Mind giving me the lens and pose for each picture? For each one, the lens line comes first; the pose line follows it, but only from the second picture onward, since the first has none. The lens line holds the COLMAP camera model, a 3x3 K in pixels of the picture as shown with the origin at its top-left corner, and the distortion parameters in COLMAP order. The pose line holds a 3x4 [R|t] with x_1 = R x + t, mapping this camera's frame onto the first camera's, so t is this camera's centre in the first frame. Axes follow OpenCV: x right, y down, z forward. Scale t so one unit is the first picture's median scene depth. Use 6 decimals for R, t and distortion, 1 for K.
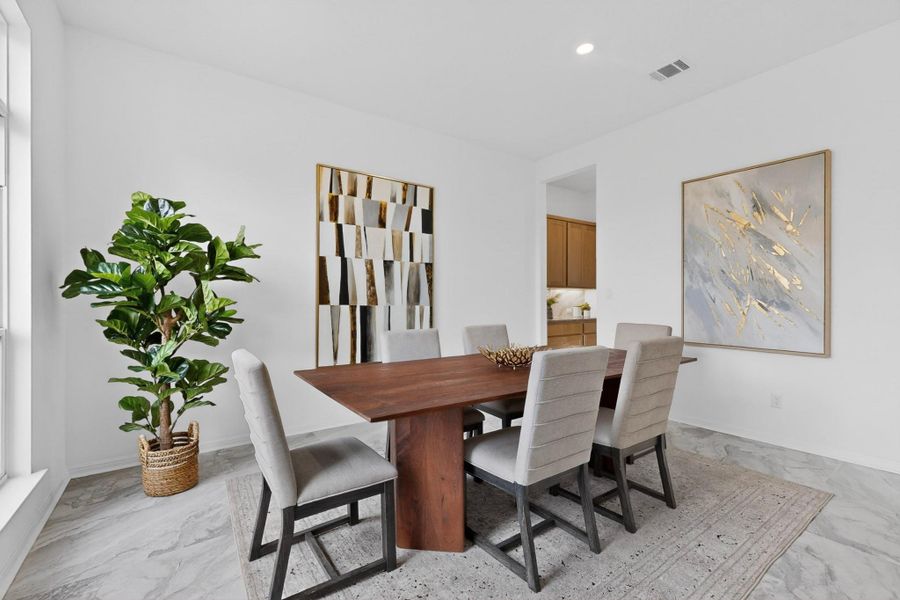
lens RADIAL K [[392.4, 0, 449.8], [0, 392.4, 302.4], [0, 0, 1]] dist [0.000066, -0.000041]
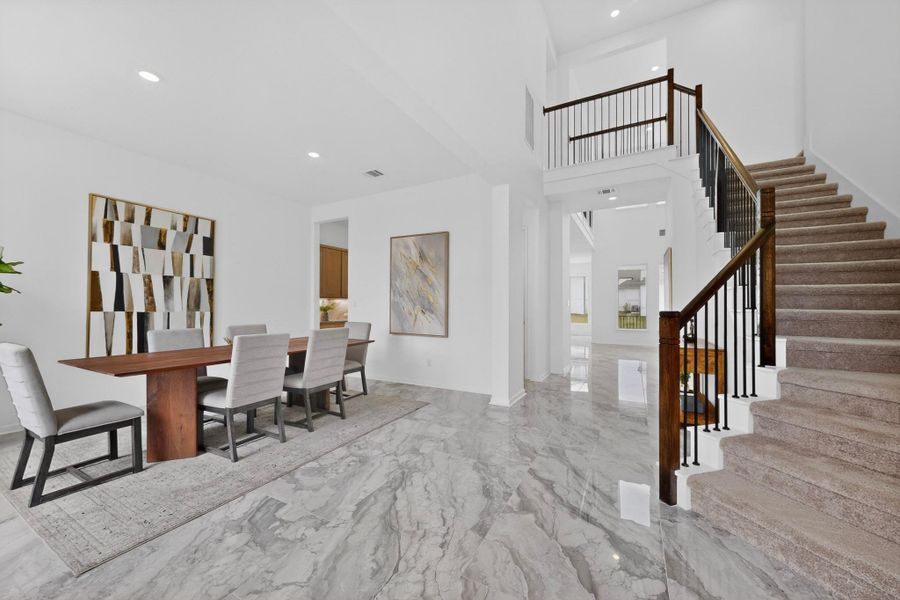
lens RADIAL K [[339.0, 0, 452.6], [0, 339.0, 303.1], [0, 0, 1]] dist [-0.001030, -0.000115]
pose [[0.889723, 0.007853, 0.456433, 0.176438], [-0.001332, 0.999892, -0.014607, -0.005316], [-0.456498, 0.012389, 0.889638, -0.416929]]
